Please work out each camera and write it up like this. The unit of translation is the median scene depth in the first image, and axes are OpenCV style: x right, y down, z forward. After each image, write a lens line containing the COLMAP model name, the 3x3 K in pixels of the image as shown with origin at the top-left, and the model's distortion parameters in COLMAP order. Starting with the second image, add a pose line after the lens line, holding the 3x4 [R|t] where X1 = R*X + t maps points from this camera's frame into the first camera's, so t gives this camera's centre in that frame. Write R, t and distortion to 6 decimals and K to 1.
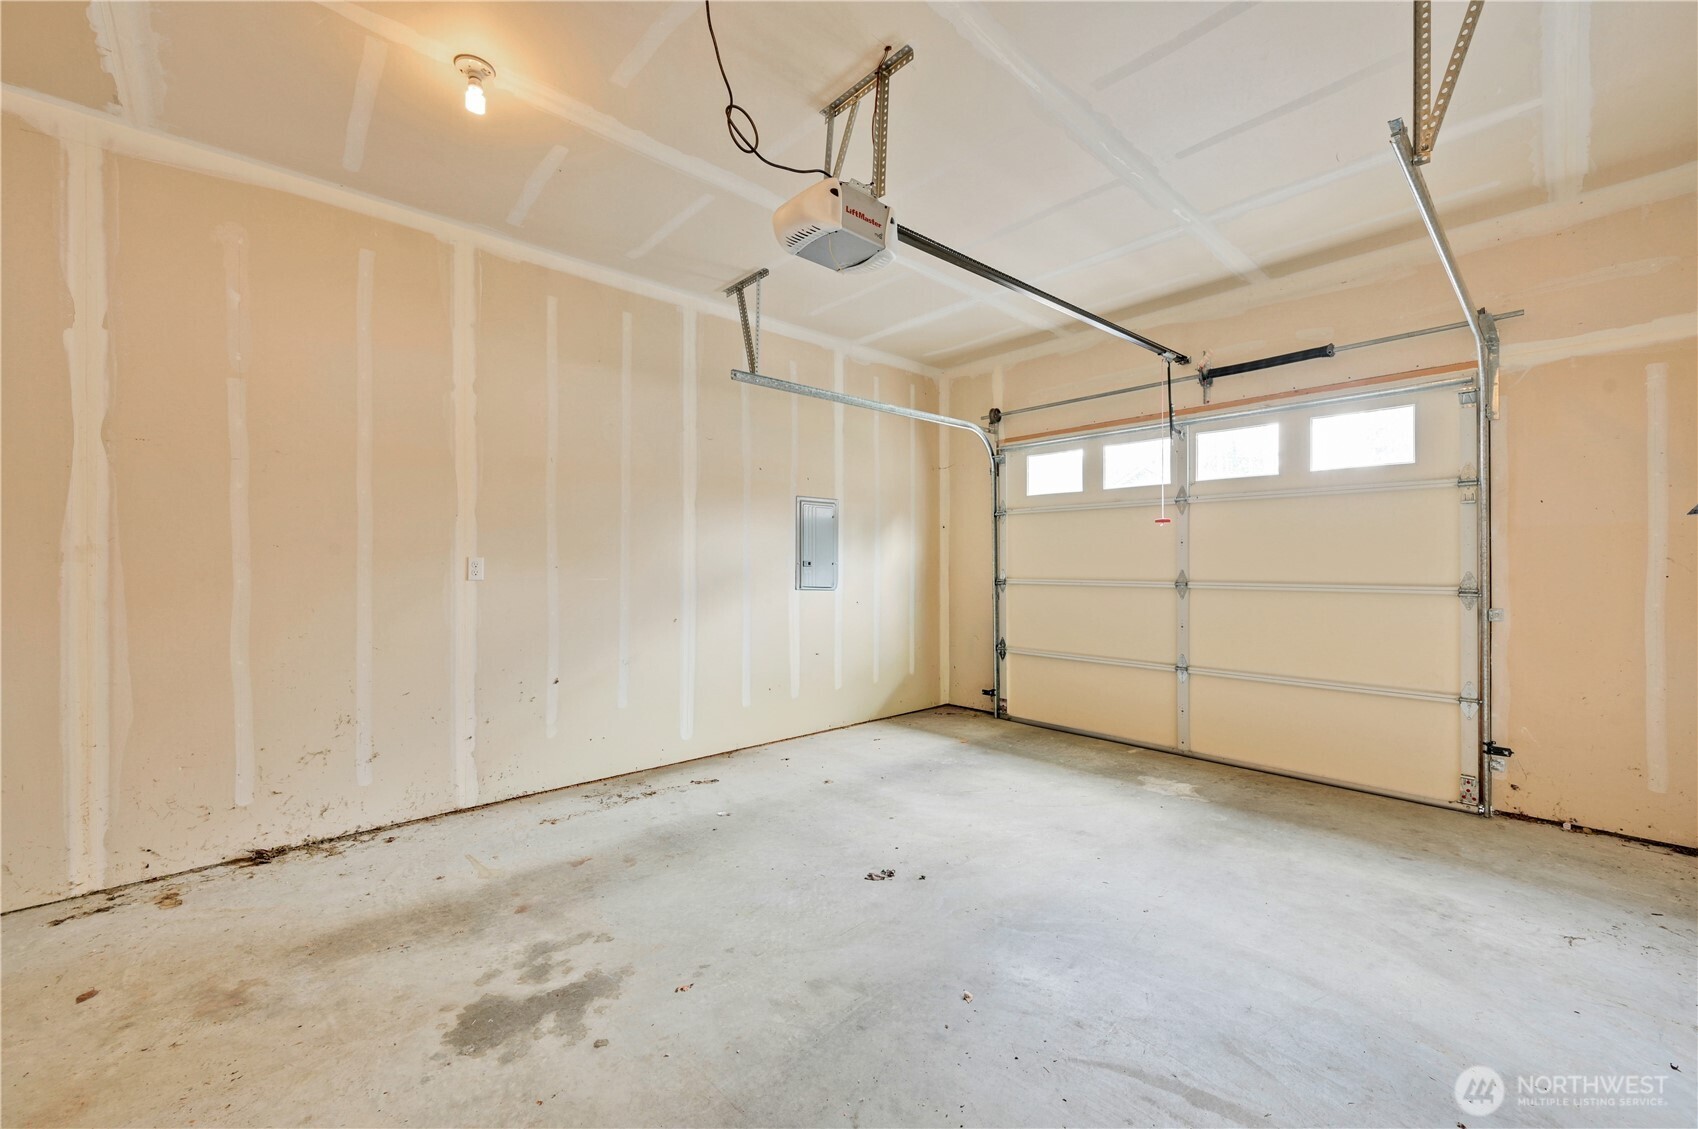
lens RADIAL K [[675.9, 0, 866.2], [0, 675.9, 556.7], [0, 0, 1]] dist [-0.000644, -0.000033]
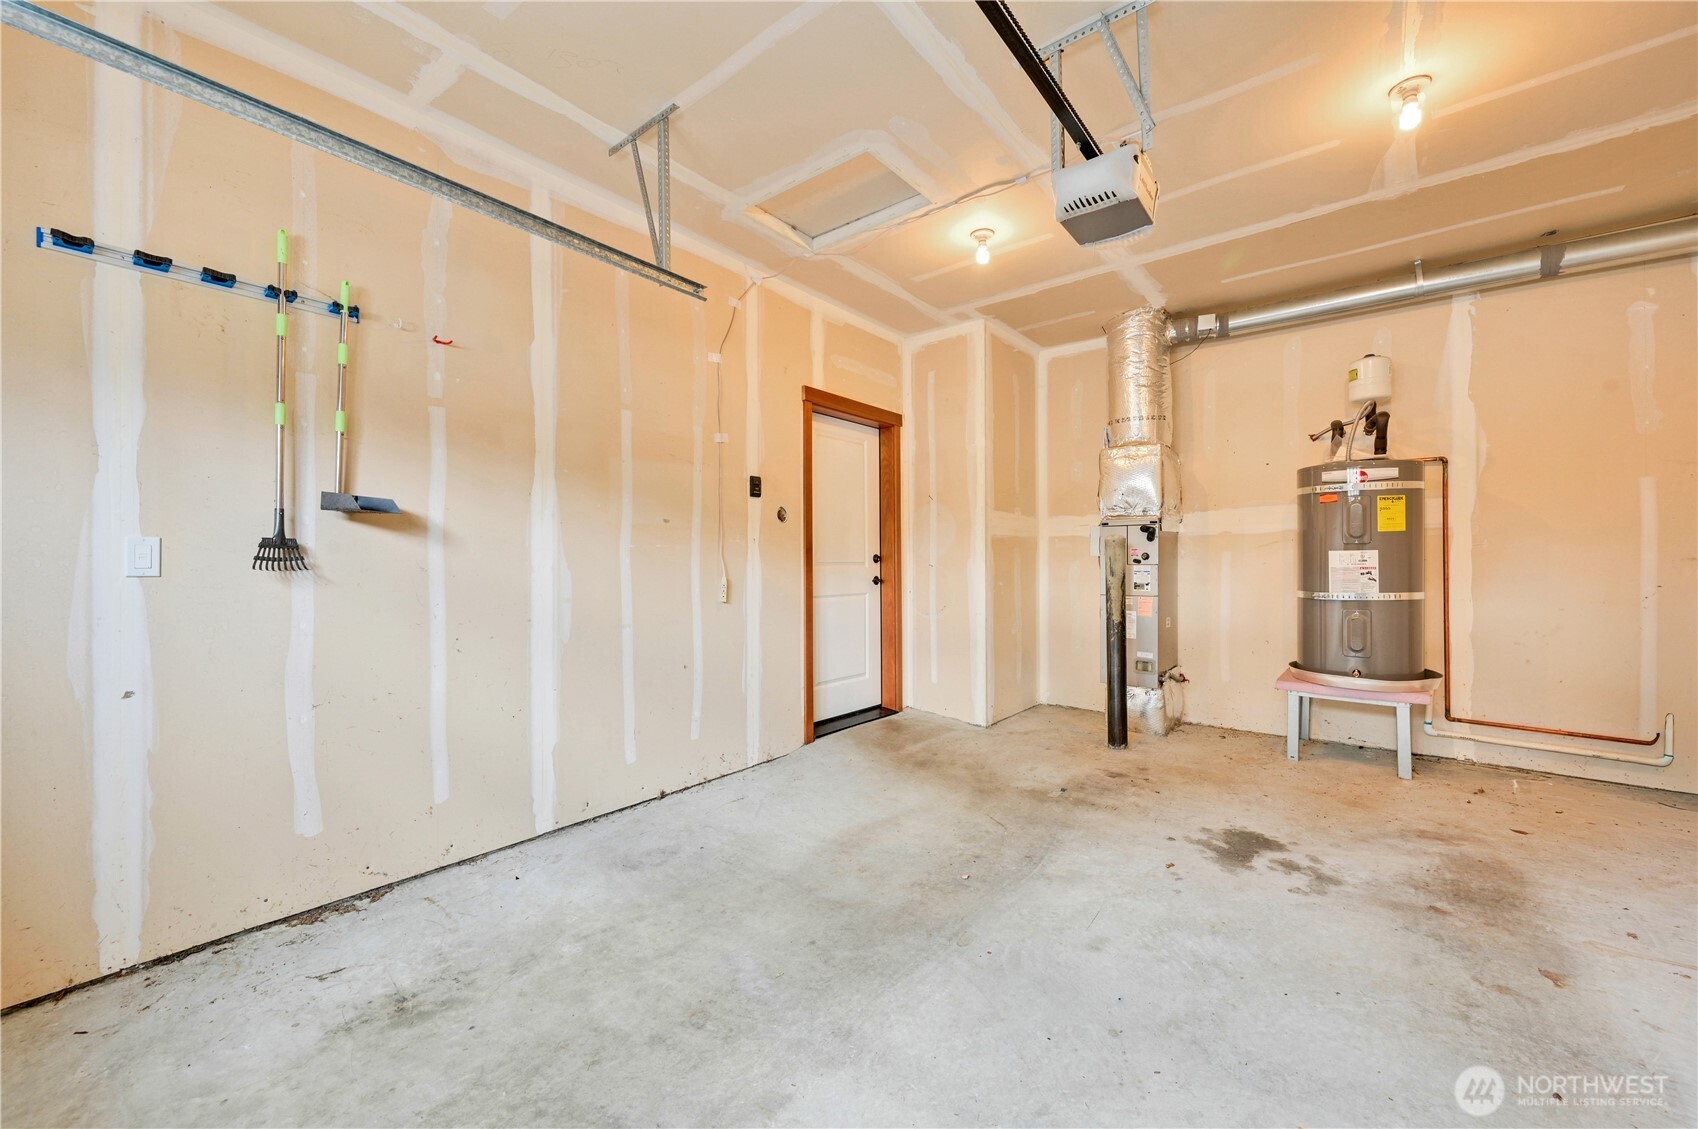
lens RADIAL K [[675.9, 0, 866.2], [0, 675.9, 556.7], [0, 0, 1]] dist [-0.000644, -0.000033]
pose [[-0.988524, 0.004875, -0.150985, 0.506330], [0.007775, 0.999796, -0.018622, 0.039867], [0.150863, -0.019582, -0.988361, 2.149494]]
